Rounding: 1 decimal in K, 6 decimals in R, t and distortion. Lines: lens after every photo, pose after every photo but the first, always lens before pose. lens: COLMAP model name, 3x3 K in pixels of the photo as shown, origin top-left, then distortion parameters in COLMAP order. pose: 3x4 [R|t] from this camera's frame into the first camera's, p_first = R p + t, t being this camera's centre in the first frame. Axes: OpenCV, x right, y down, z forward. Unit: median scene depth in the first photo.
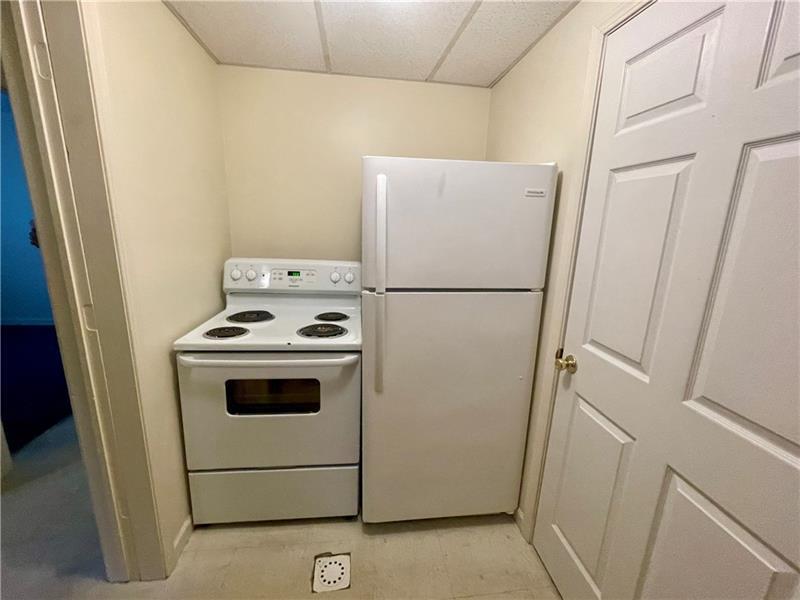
lens RADIAL K [[348.4, 0, 399.0], [0, 348.4, 299.6], [0, 0, 1]] dist [-0.000318, -0.000016]
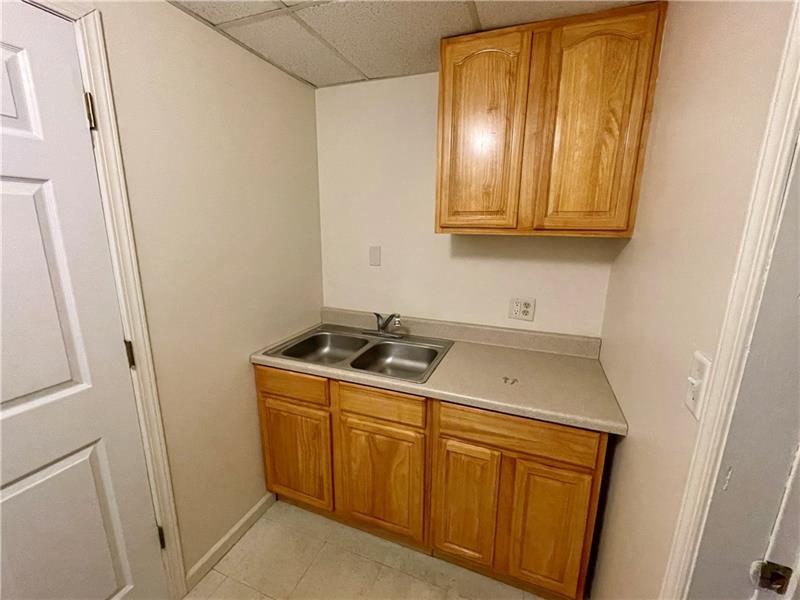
lens RADIAL K [[348.4, 0, 398.9], [0, 348.4, 300.5], [0, 0, 1]] dist [-0.000318, -0.000016]
pose [[-0.881954, -0.153357, 0.445689, -0.558917], [0.055874, 0.904903, 0.421934, -0.395617], [-0.468012, 0.397029, -0.789514, 1.254559]]
